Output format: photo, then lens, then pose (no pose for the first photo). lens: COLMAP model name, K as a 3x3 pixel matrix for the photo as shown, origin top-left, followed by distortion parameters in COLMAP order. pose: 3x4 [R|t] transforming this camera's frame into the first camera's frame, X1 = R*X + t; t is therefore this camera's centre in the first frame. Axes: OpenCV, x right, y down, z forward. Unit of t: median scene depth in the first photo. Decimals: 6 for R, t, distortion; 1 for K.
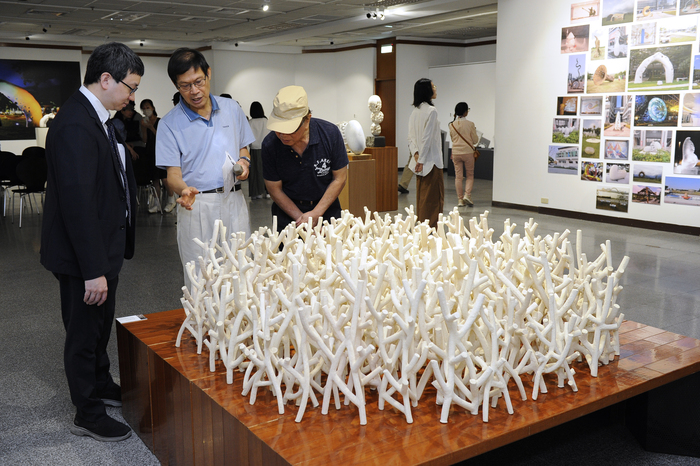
lens RADIAL K [[733.4, 0, 352.2], [0, 733.4, 233.5], [0, 0, 1]] dist [0.072419, 0.000000]
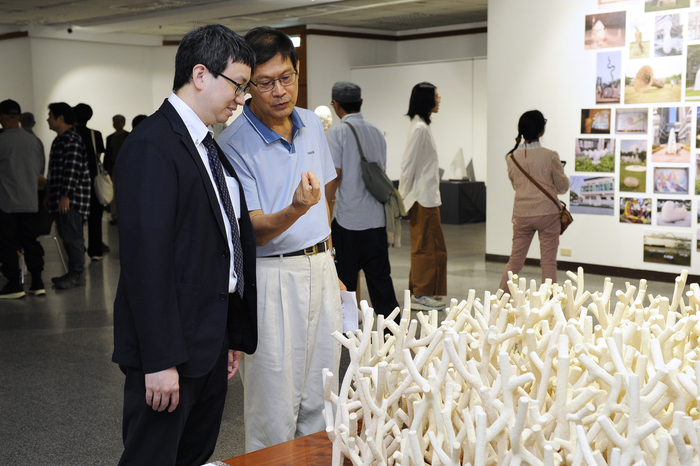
lens RADIAL K [[1056.9, 0, 346.2], [0, 1056.9, 235.1], [0, 0, 1]] dist [0.171079, 0.000000]
pose [[0.988285, -0.013076, 0.152056, -0.118251], [0.023331, 0.997557, -0.065852, 0.002358], [-0.150824, 0.068628, 0.986176, 0.011618]]
